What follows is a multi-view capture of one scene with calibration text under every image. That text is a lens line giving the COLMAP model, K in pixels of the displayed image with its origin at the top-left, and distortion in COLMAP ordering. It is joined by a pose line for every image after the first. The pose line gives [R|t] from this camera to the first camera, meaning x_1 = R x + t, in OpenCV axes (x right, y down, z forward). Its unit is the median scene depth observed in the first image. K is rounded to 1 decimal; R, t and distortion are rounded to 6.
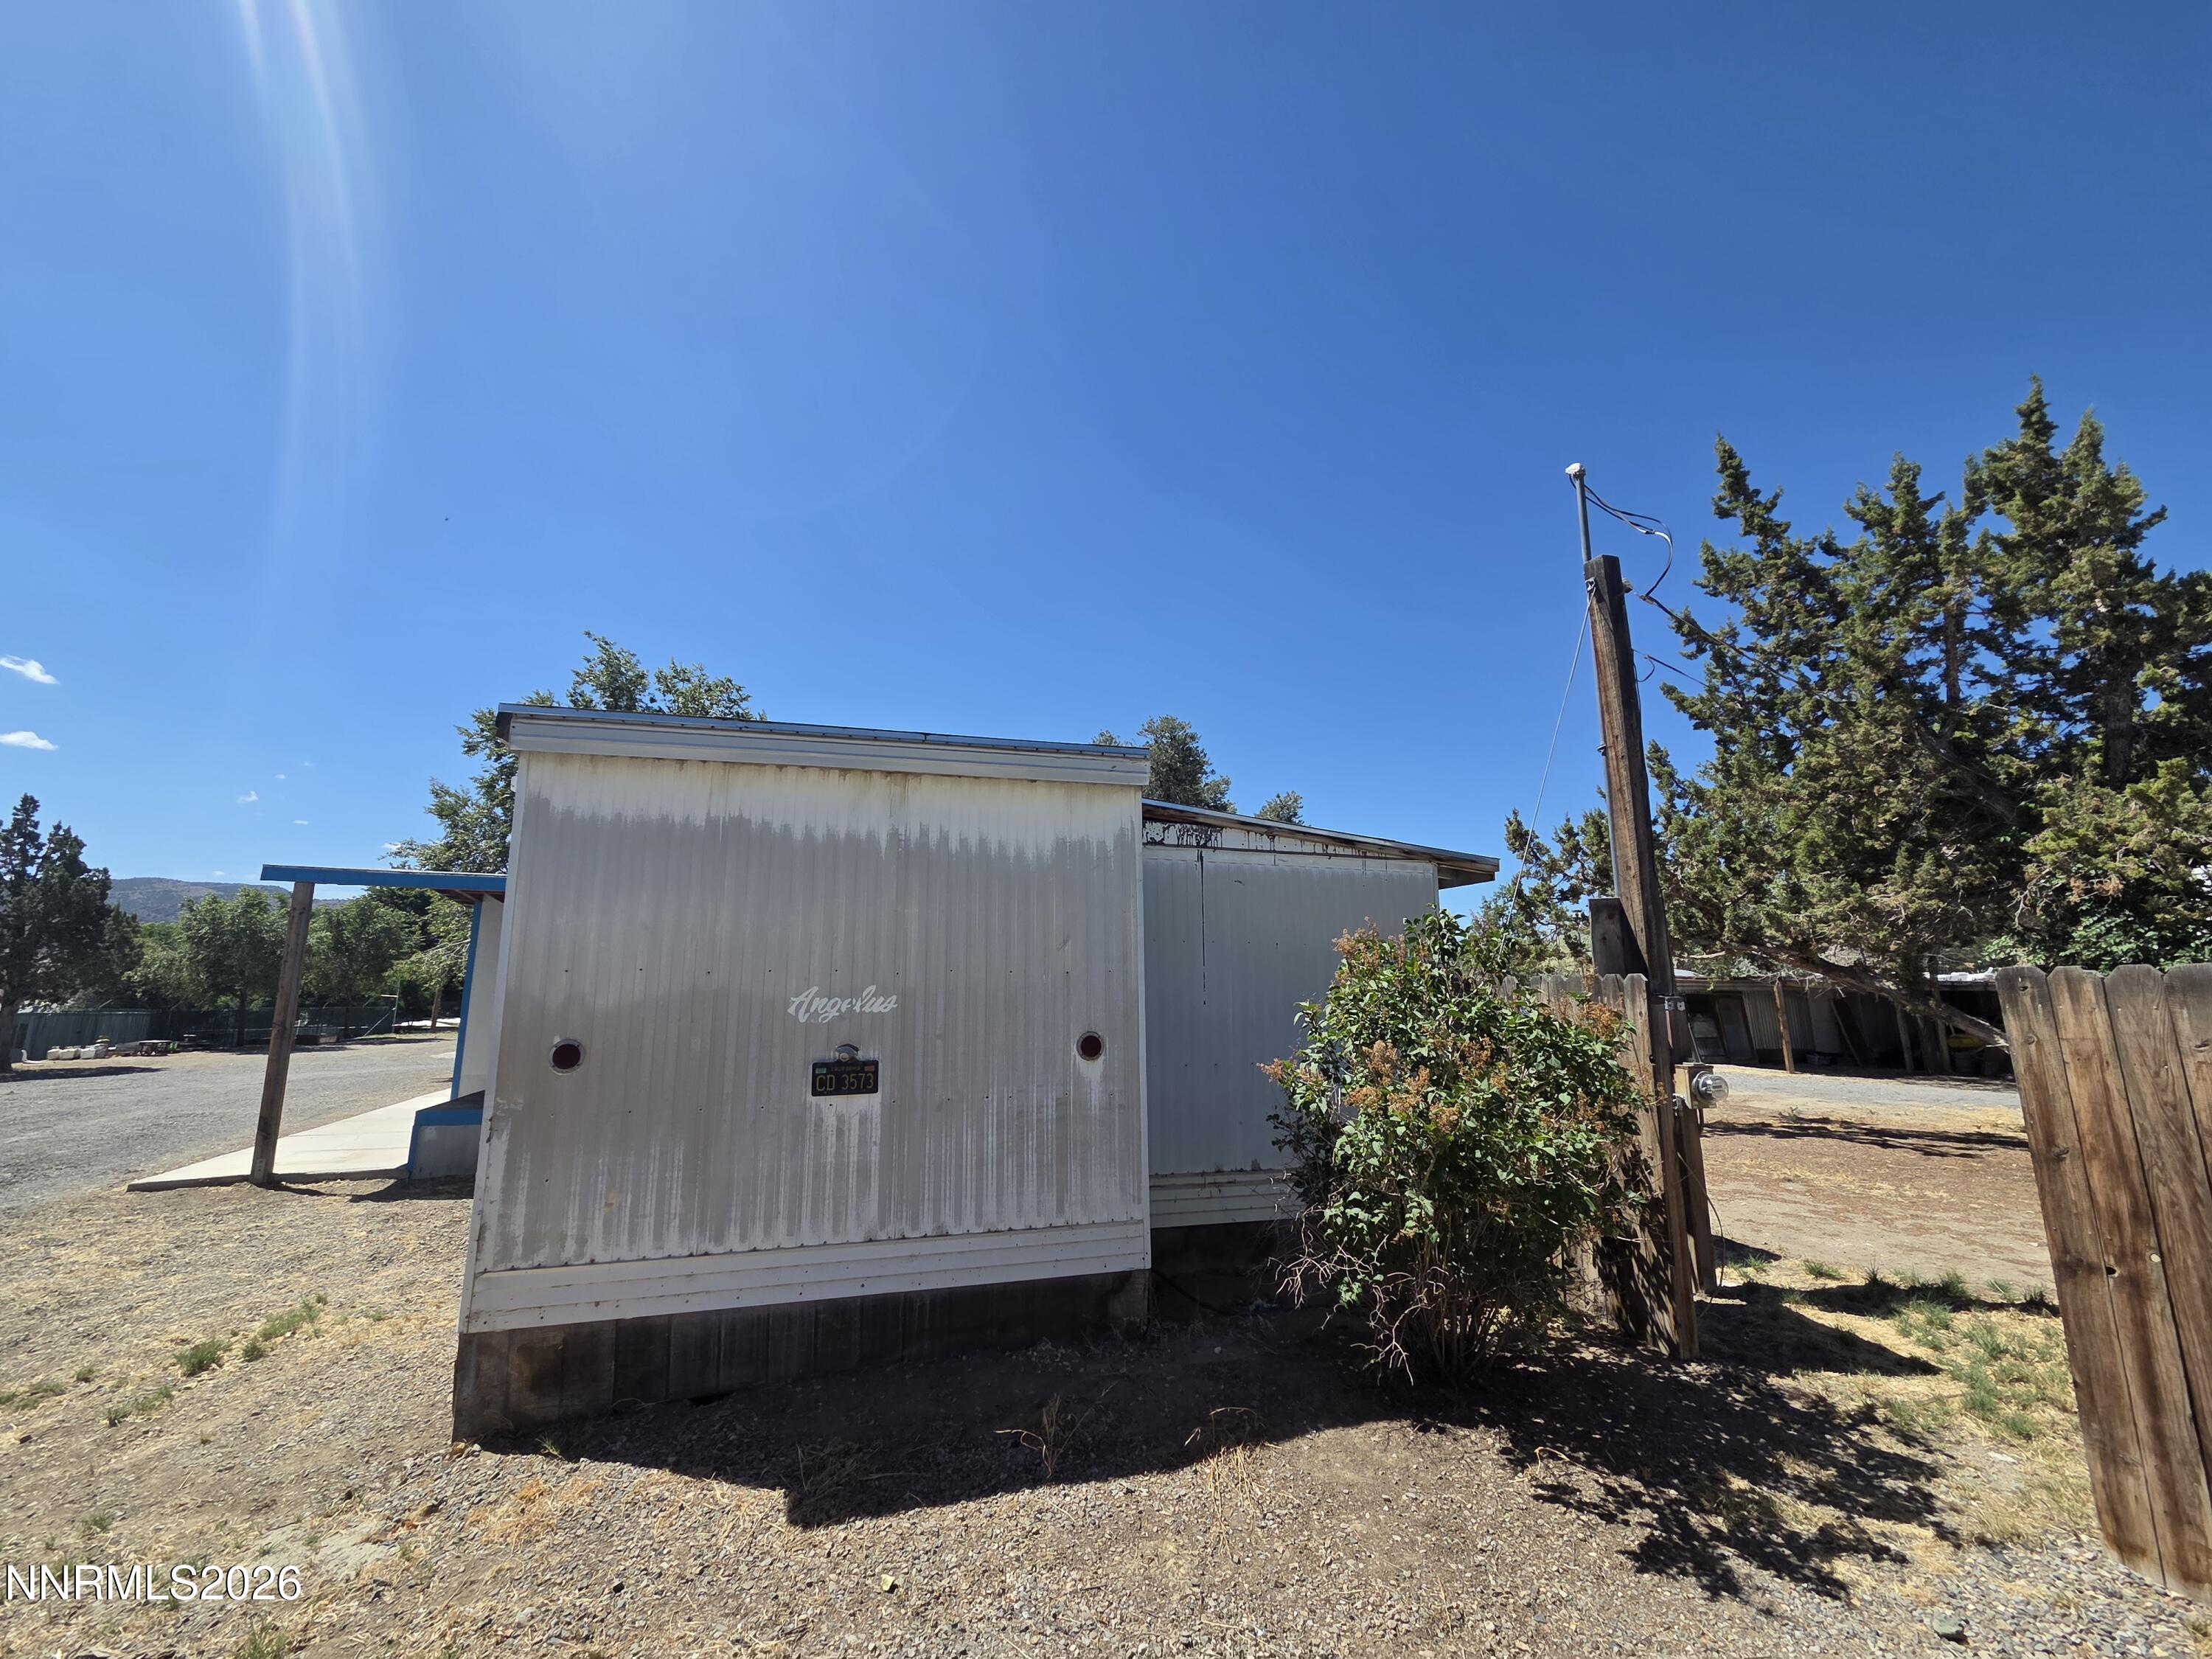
lens RADIAL K [[900.9, 0, 1072.7], [0, 900.9, 838.0], [0, 0, 1]] dist [-0.002075, 0.000174]
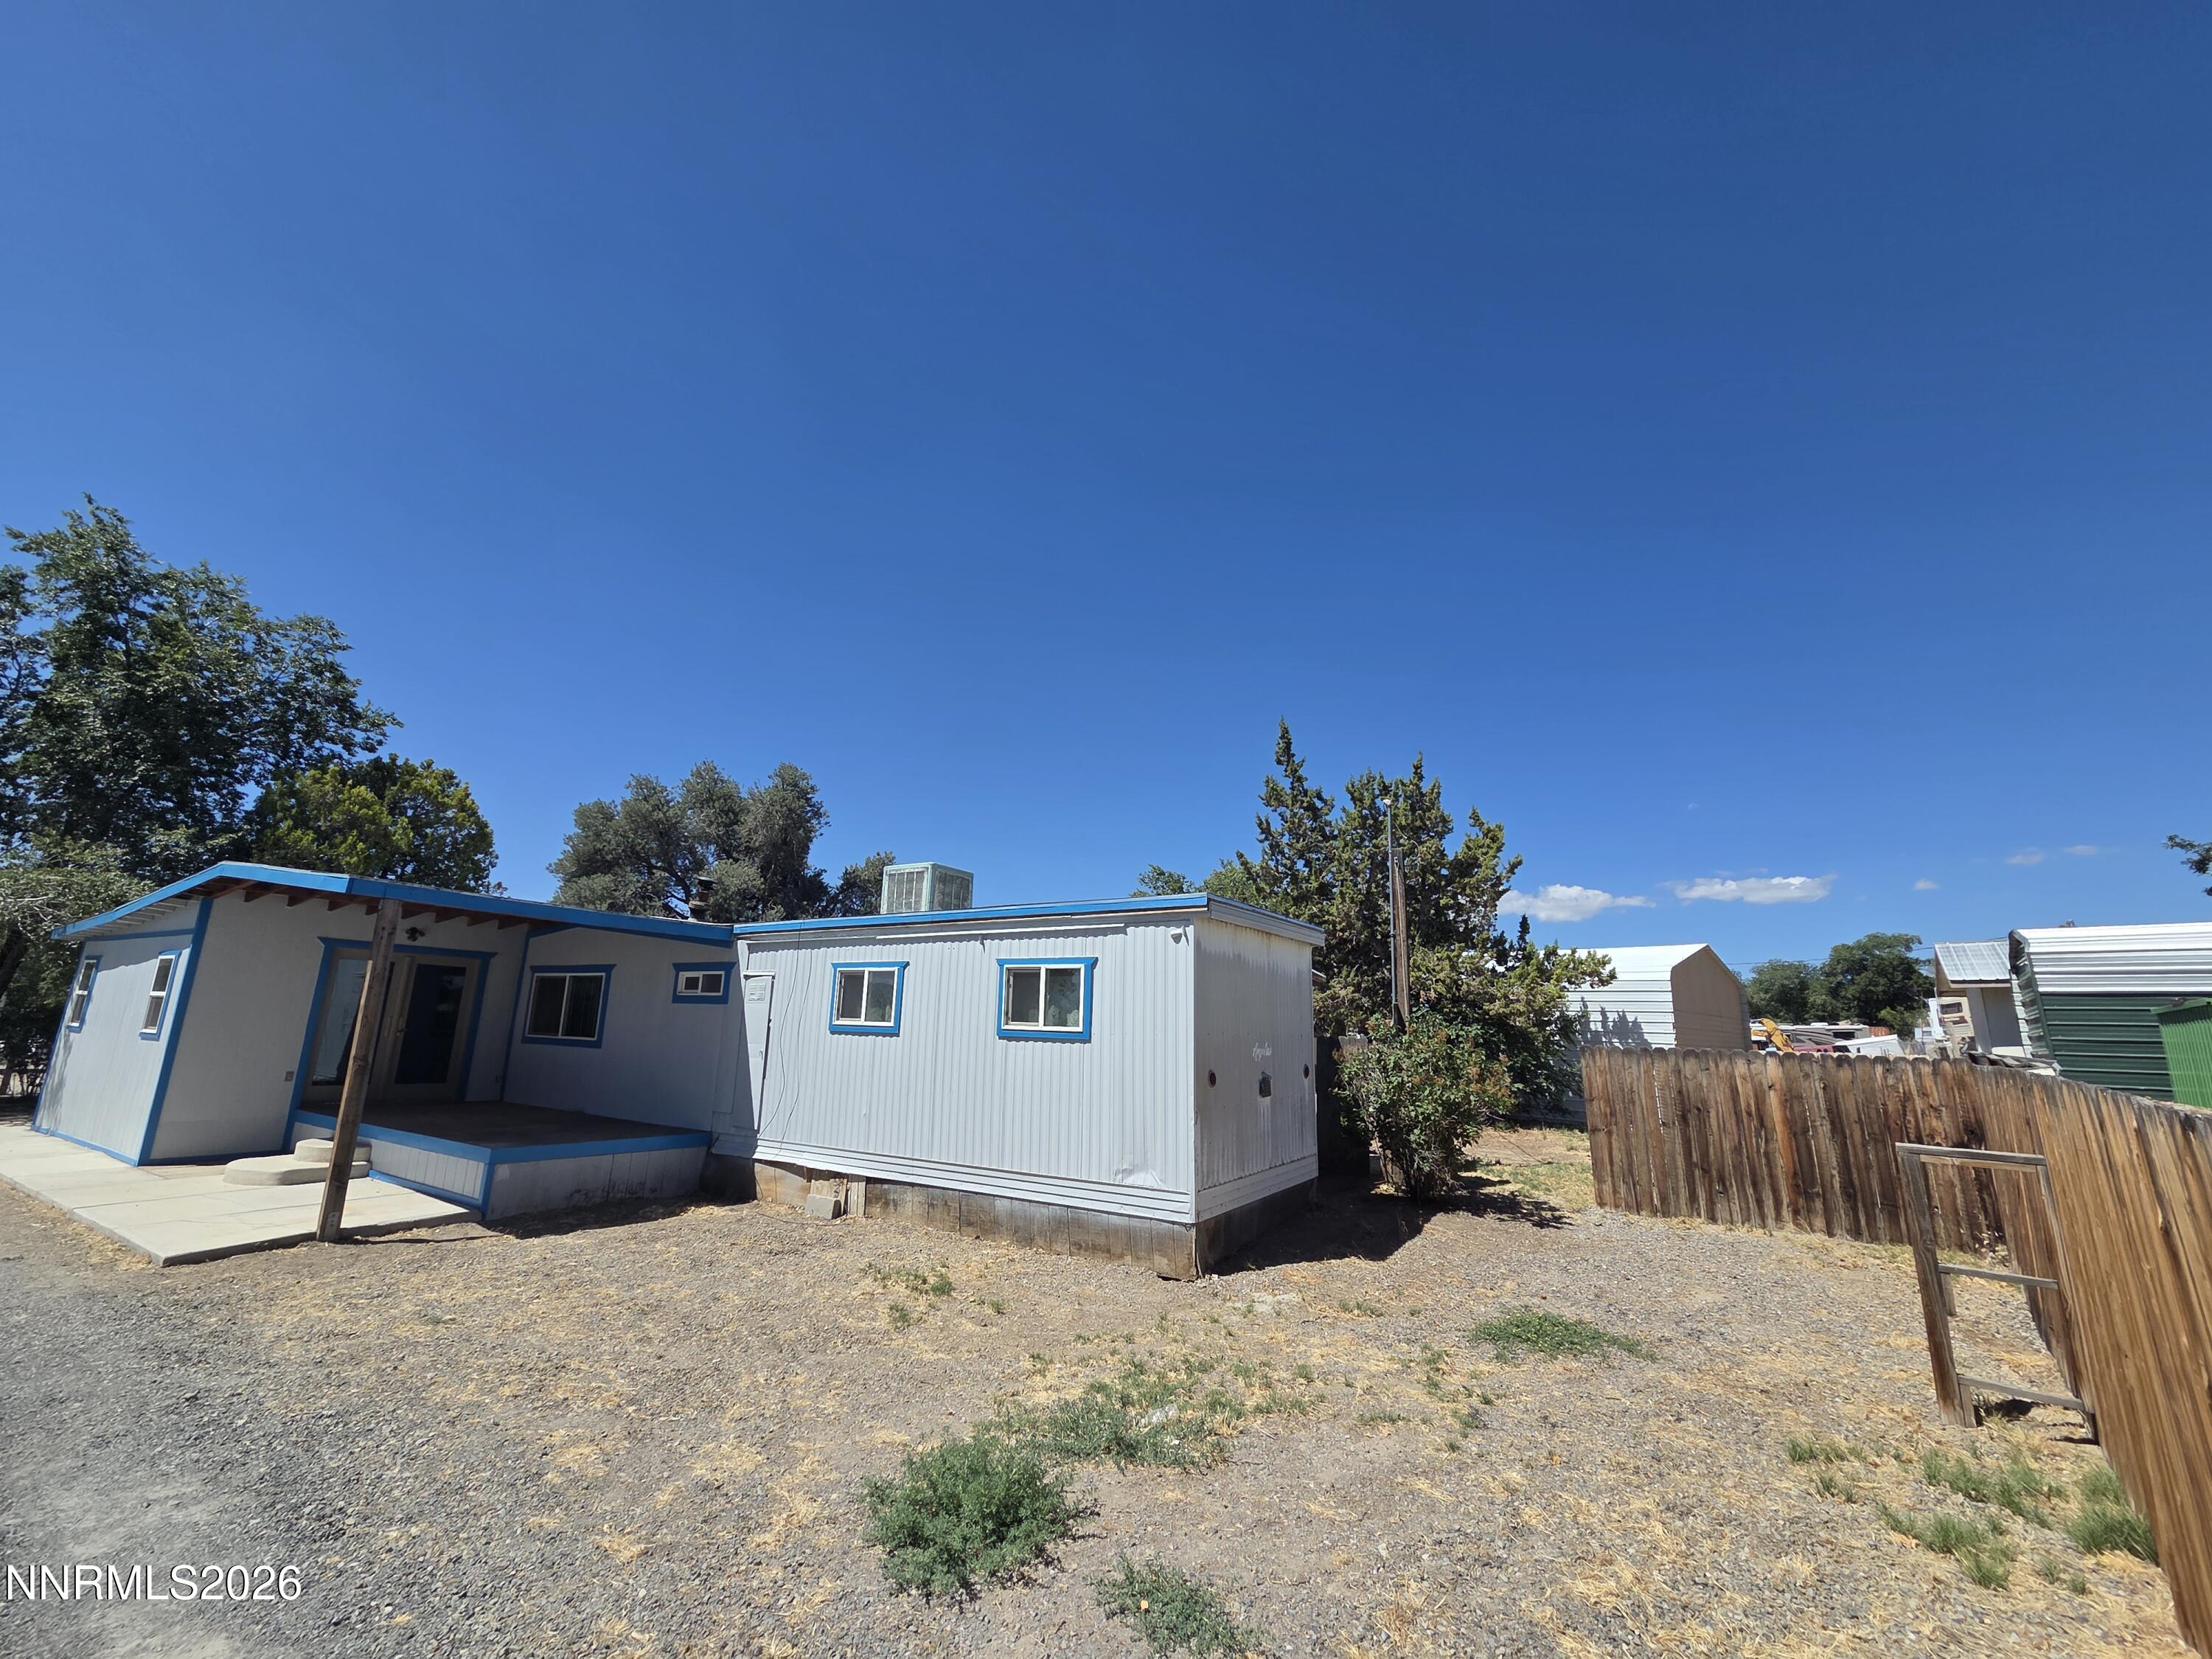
lens RADIAL K [[900.9, 0, 1072.7], [0, 900.9, 838.0], [0, 0, 1]] dist [-0.002075, 0.000174]
pose [[0.748120, 0.157154, 0.644685, -0.984542], [-0.141220, 0.987001, -0.076722, -0.033356], [-0.648362, -0.033645, 0.760589, -0.111406]]
